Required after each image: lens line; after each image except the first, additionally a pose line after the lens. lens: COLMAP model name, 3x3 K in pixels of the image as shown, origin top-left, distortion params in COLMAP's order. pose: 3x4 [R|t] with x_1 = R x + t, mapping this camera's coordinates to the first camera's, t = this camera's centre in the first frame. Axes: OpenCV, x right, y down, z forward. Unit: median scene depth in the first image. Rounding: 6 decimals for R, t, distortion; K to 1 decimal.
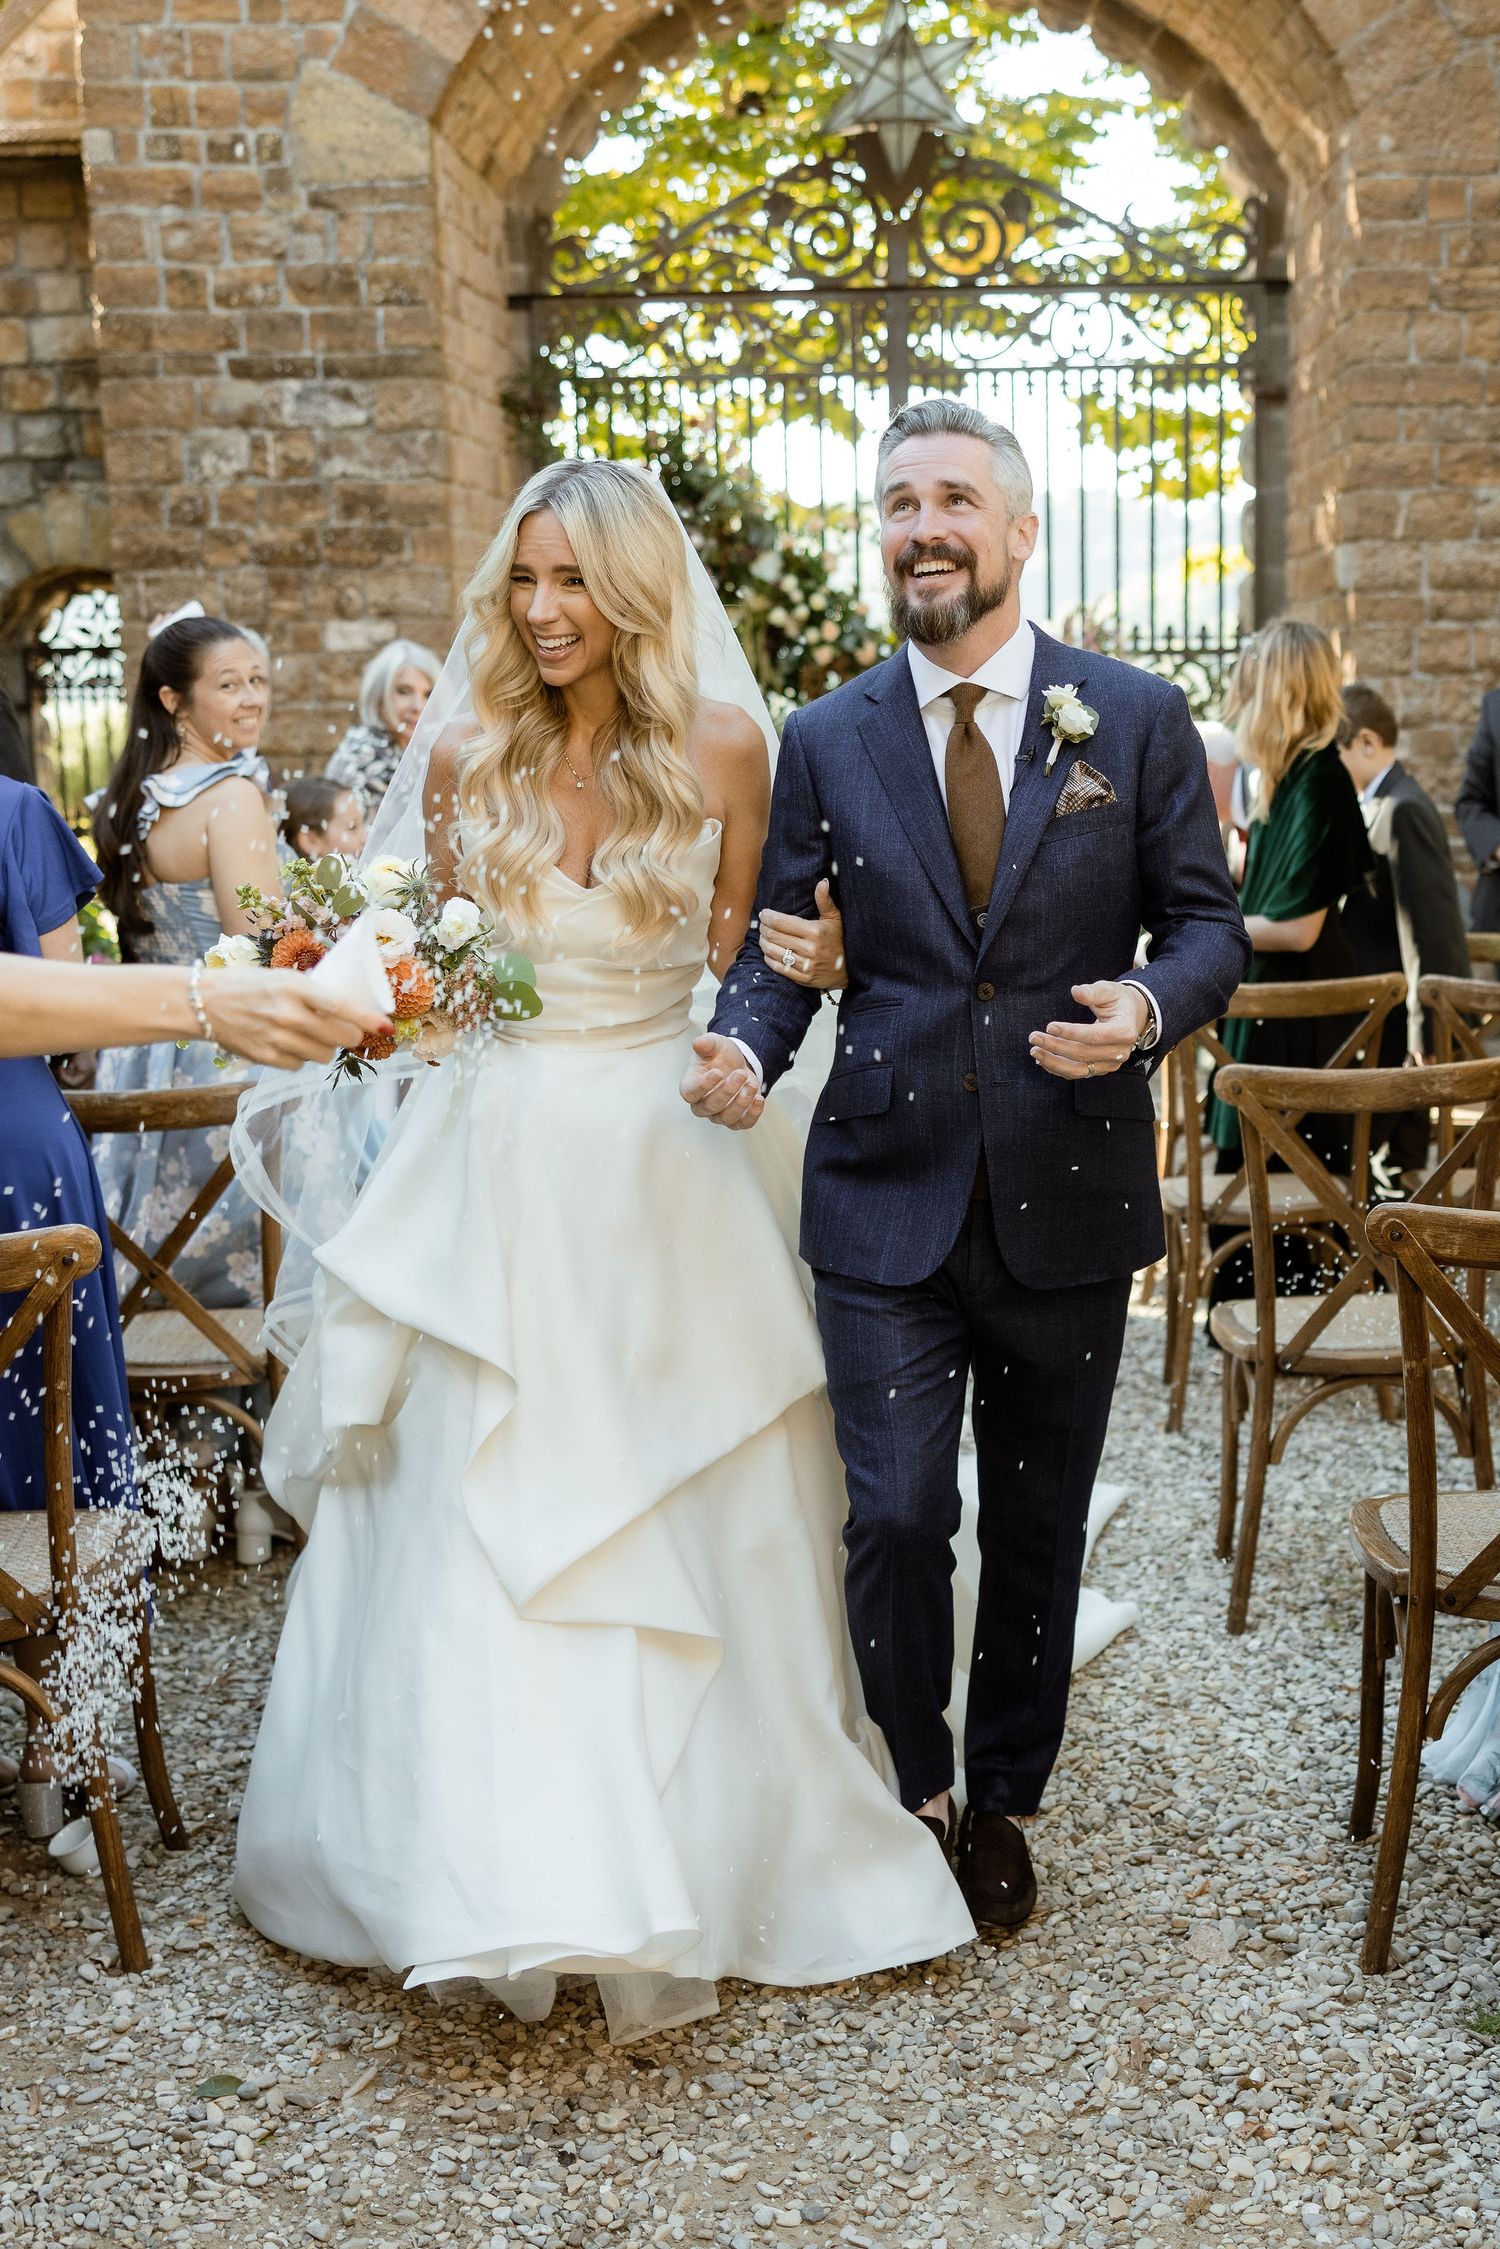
lens RADIAL K [[2794.5, 0, 880.0], [0, 2794.5, 1131.3], [0, 0, 1]] dist [-0.000835, 0.000000]
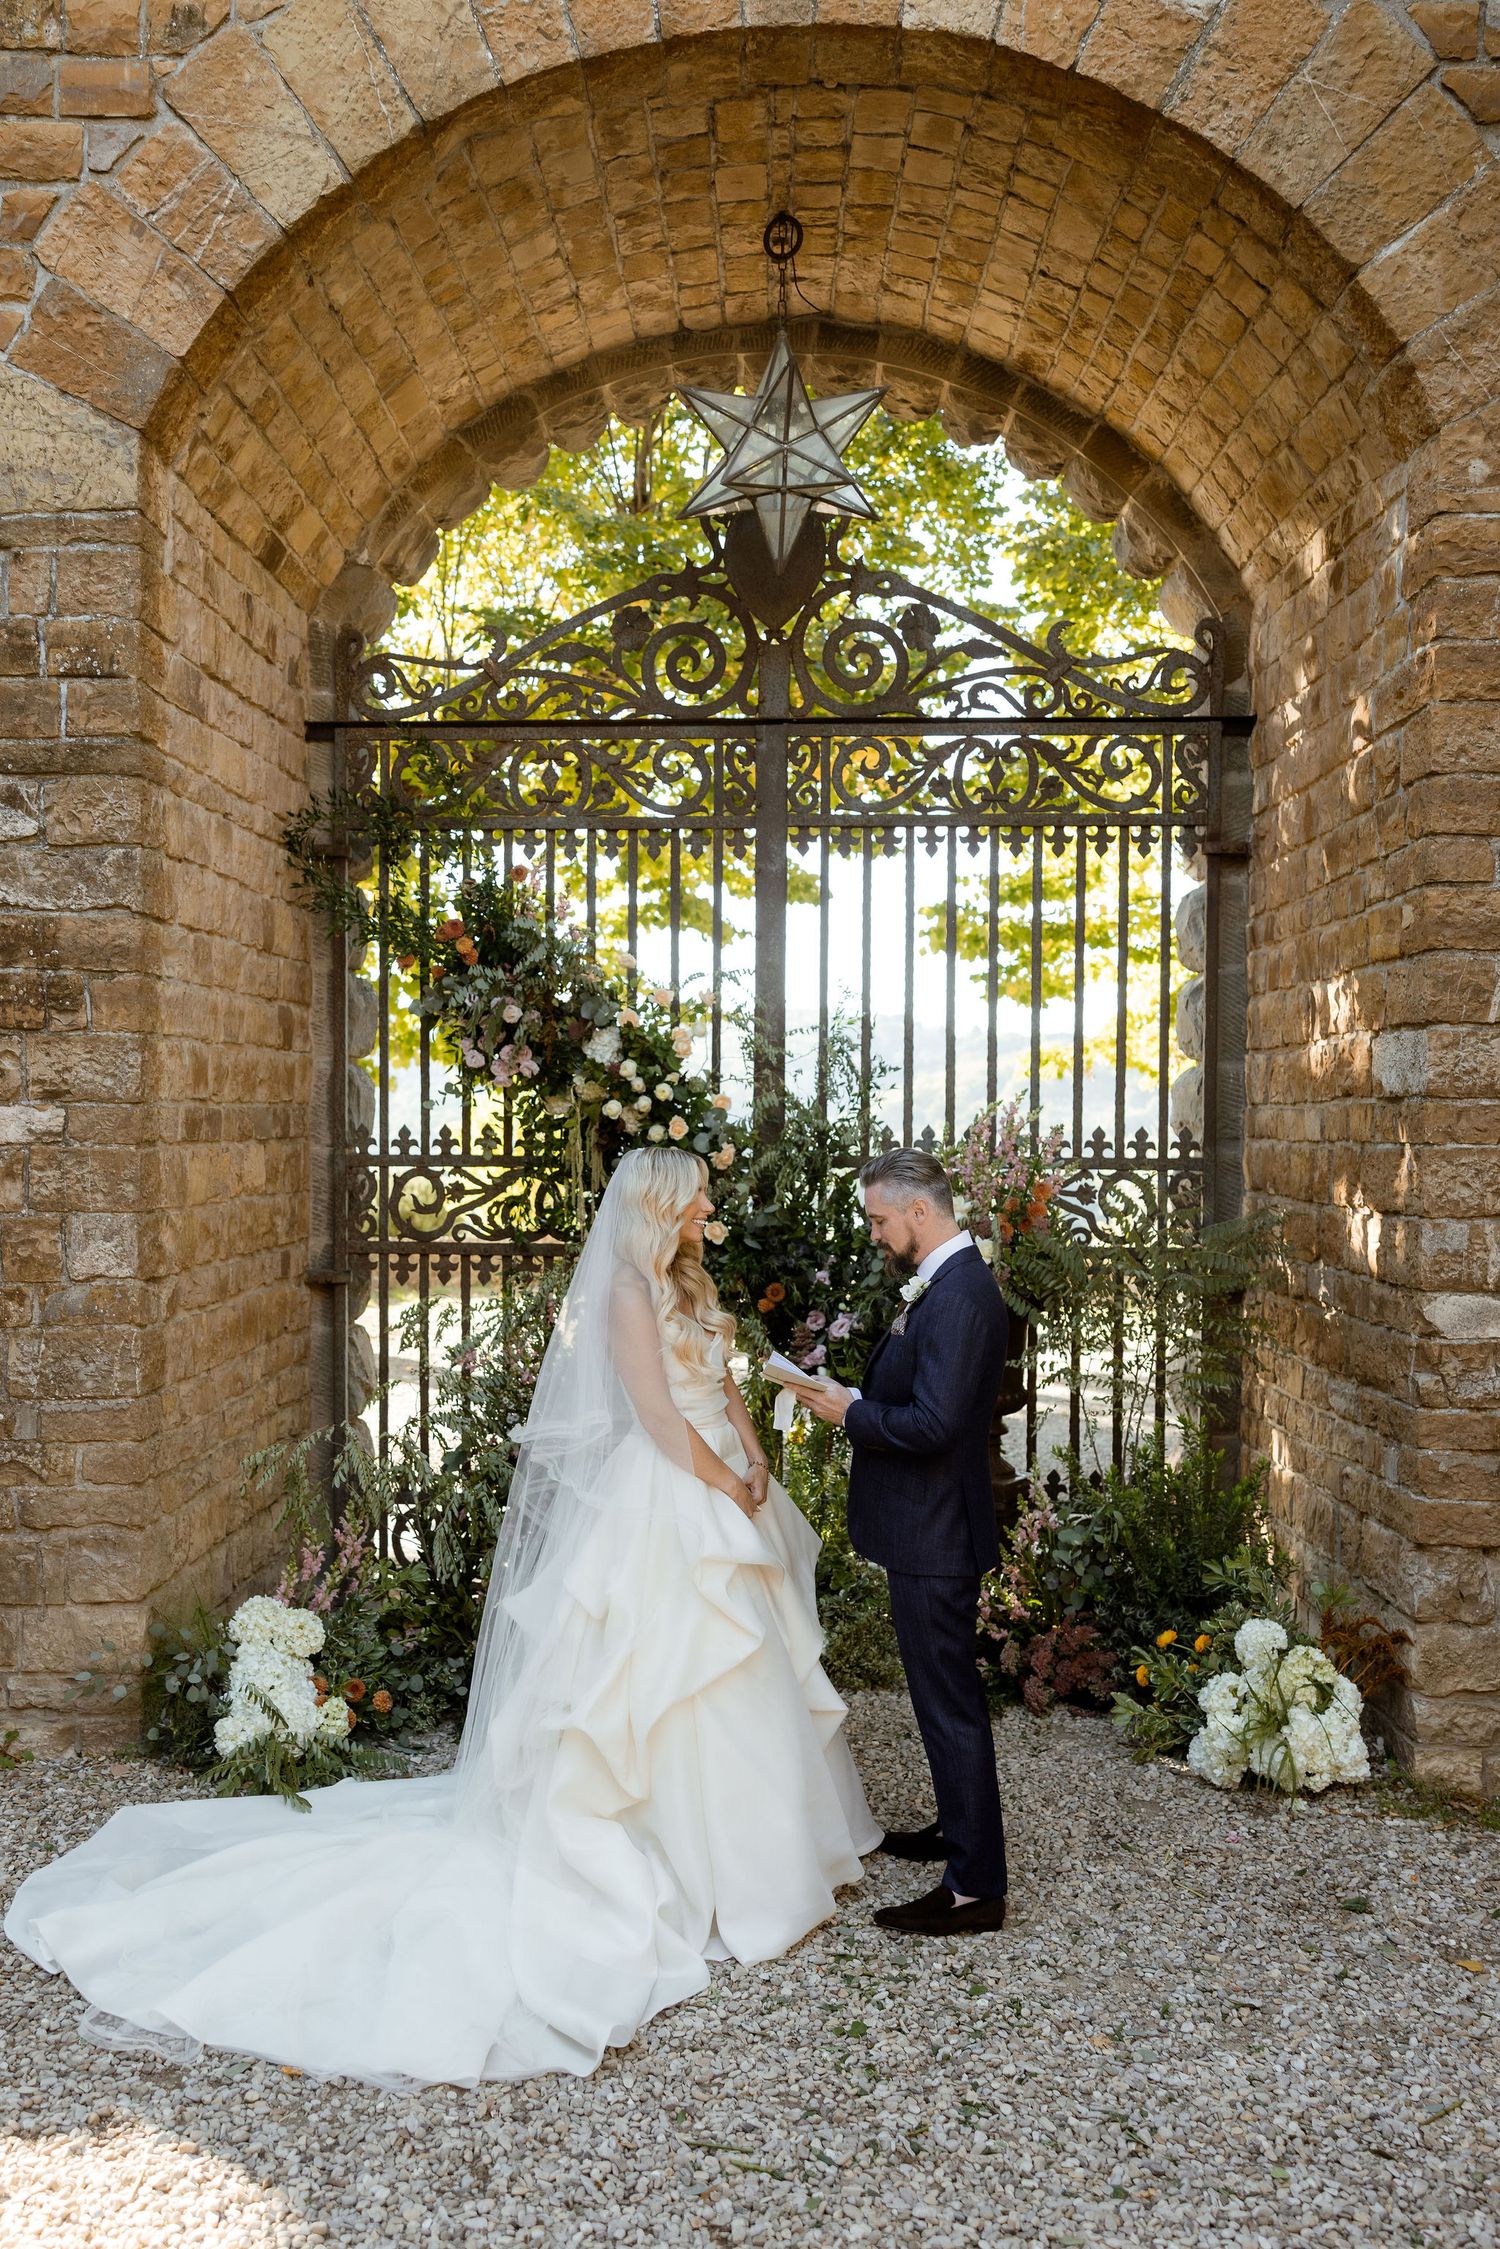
lens RADIAL K [[1892.8, 0, 648.7], [0, 1892.8, 1155.0], [0, 0, 1]] dist [-0.001818, 0.016359]
pose [[0.998362, 0.025931, -0.050992, 0.001638], [-0.033311, 0.988176, -0.149664, -0.103049], [0.046508, 0.151117, 0.987421, 0.533515]]
